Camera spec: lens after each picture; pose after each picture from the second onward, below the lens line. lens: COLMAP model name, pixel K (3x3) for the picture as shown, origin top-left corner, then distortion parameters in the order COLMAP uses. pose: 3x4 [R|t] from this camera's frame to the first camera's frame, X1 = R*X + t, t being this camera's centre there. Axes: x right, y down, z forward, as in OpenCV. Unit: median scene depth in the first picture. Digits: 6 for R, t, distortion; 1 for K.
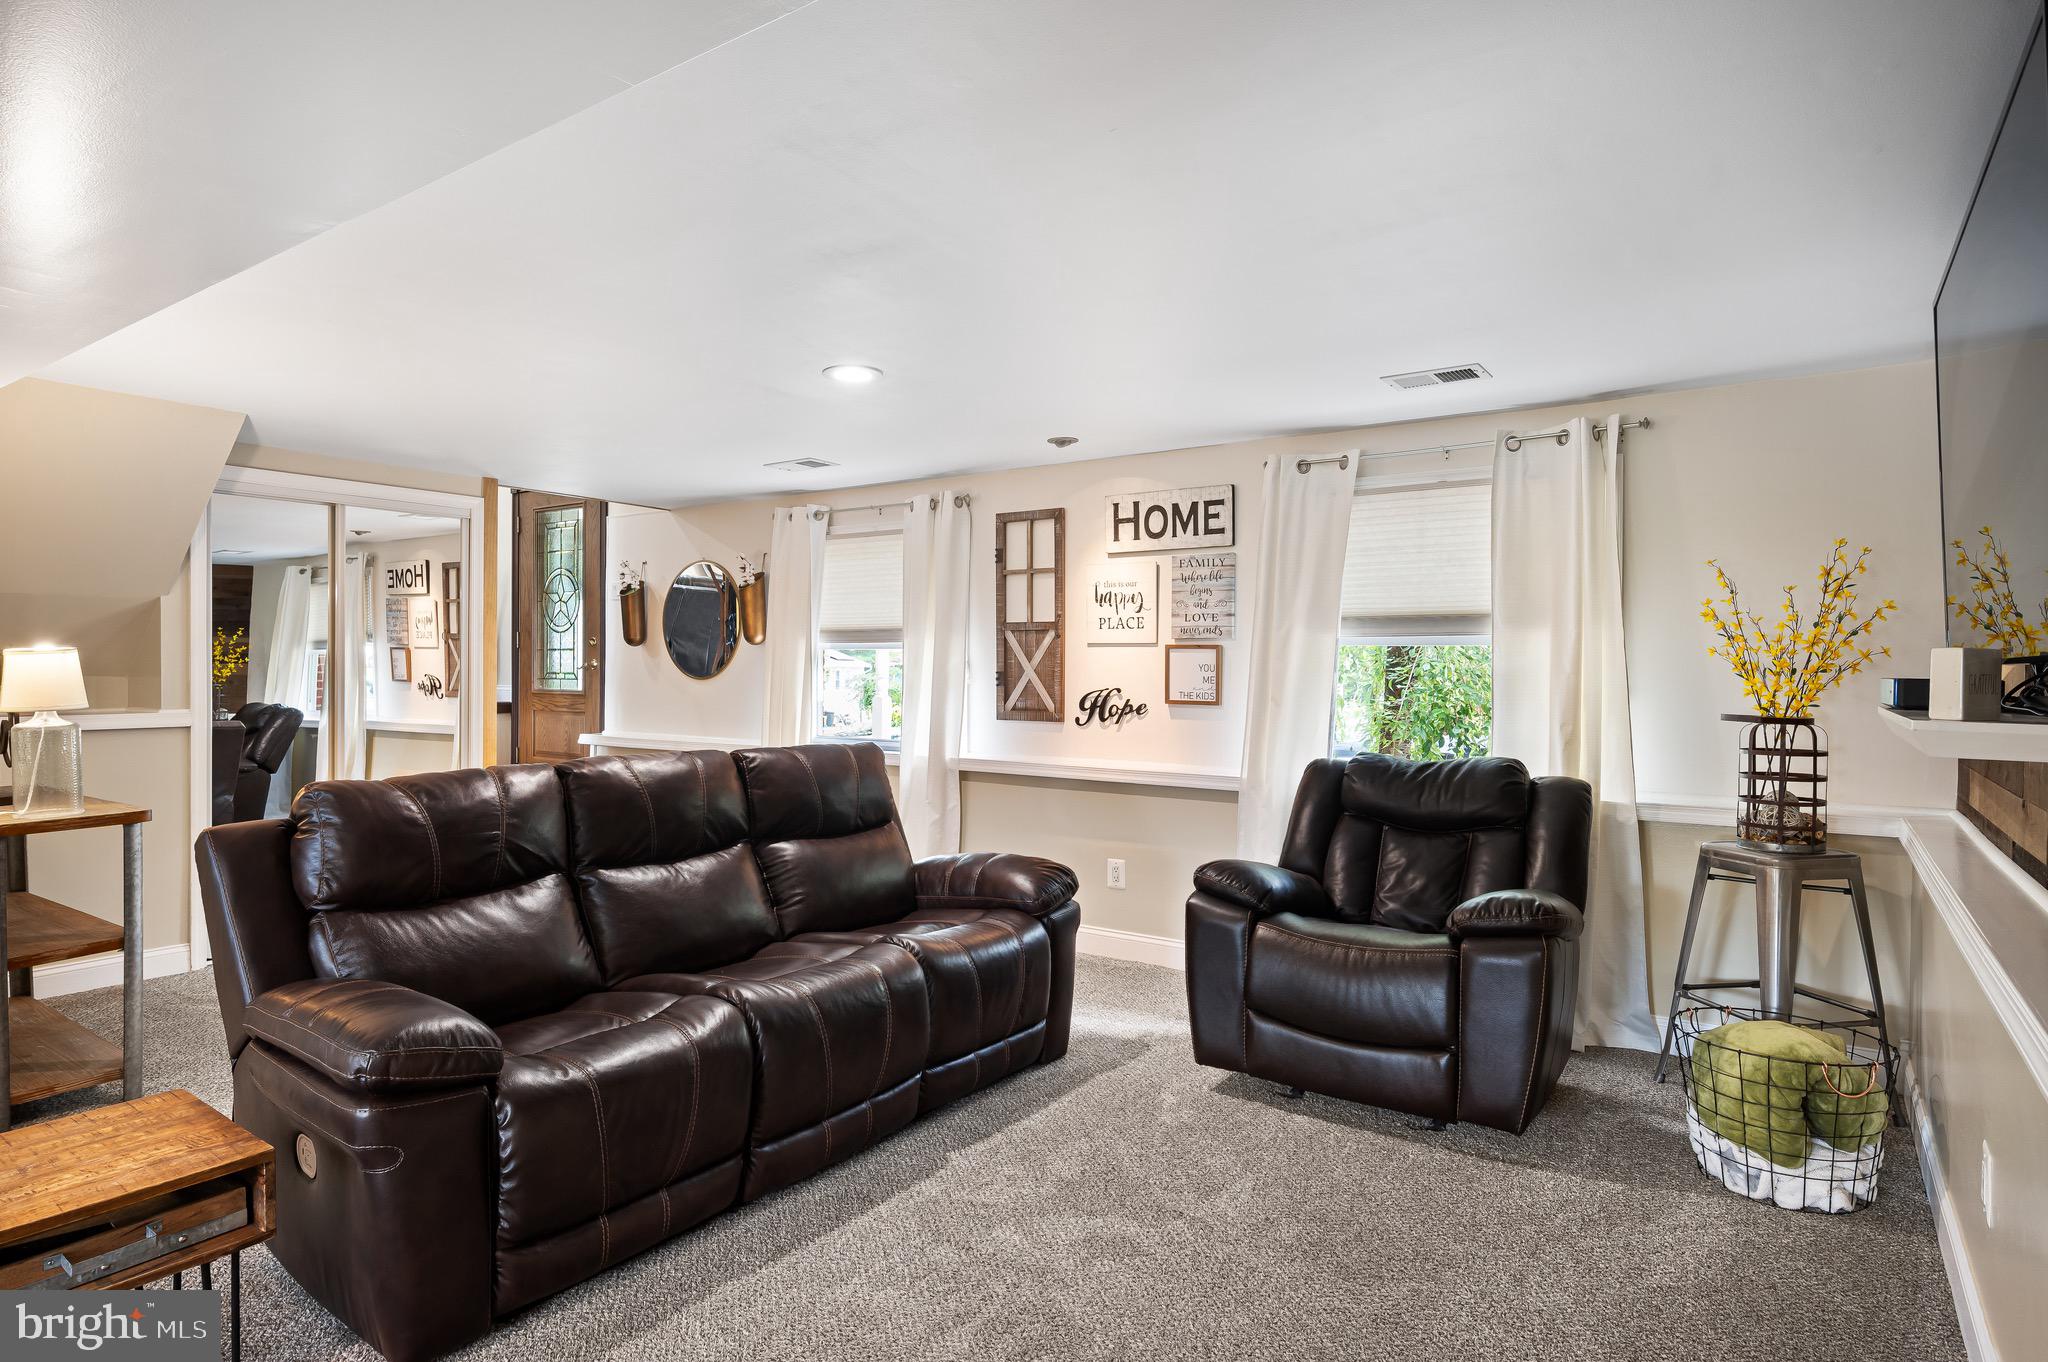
lens RADIAL K [[1116.3, 0, 1026.2], [0, 1116.3, 686.6], [0, 0, 1]] dist [0.001269, 0.000052]
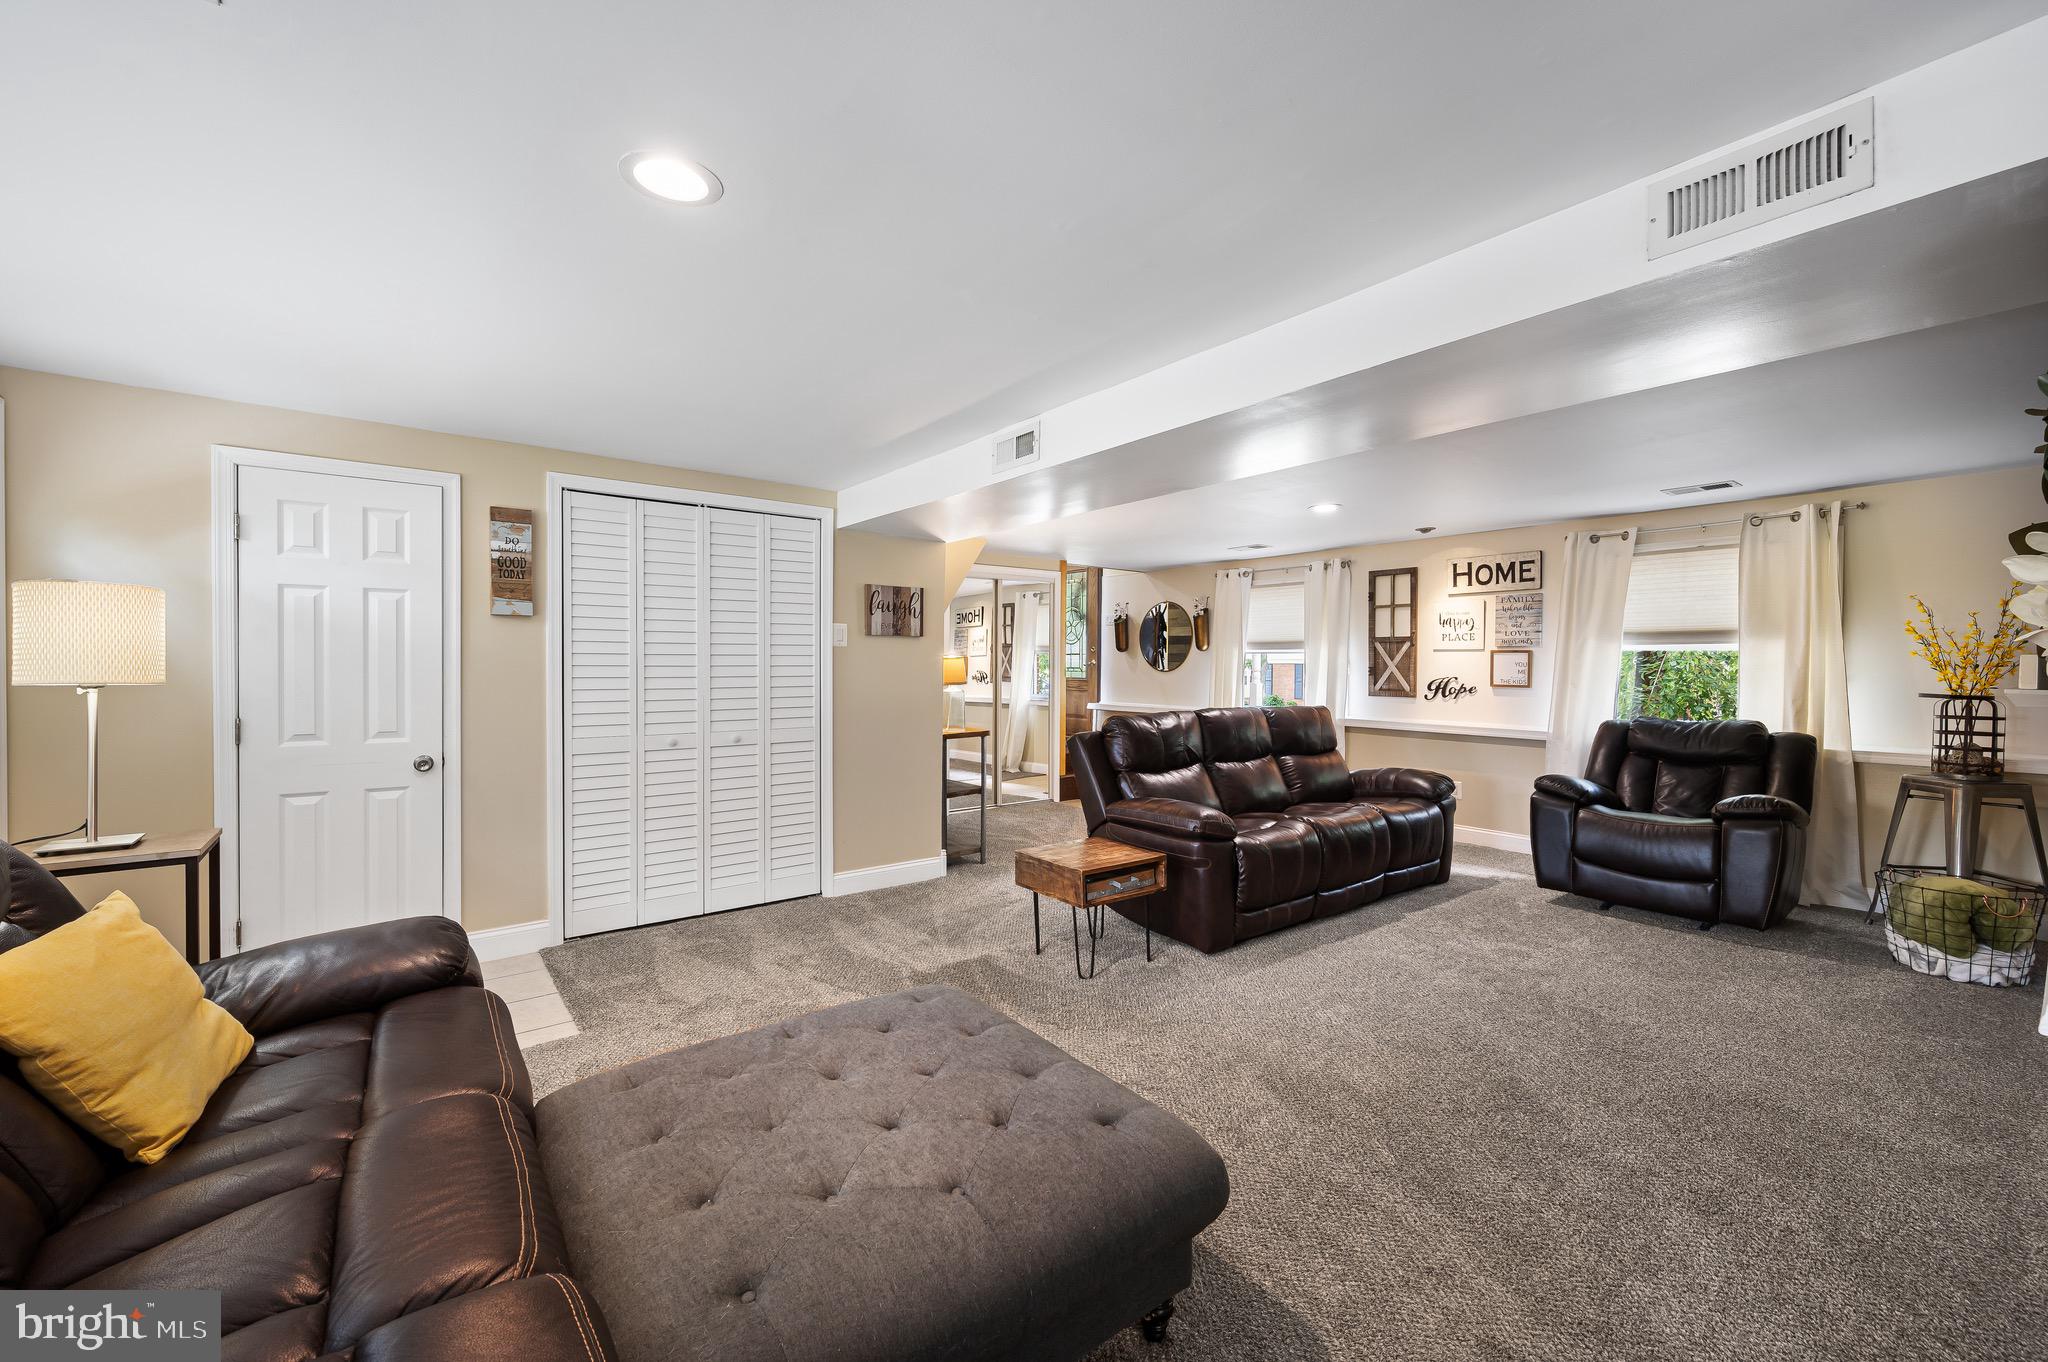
lens RADIAL K [[814.2, 0, 1024.0], [0, 814.2, 681.0], [0, 0, 1]] dist [0.001069, 0.000208]
pose [[0.953759, 0.004817, -0.300535, -0.213644], [-0.003833, 0.999985, 0.003862, 0.006786], [0.300549, -0.002532, 0.953763, -0.429714]]
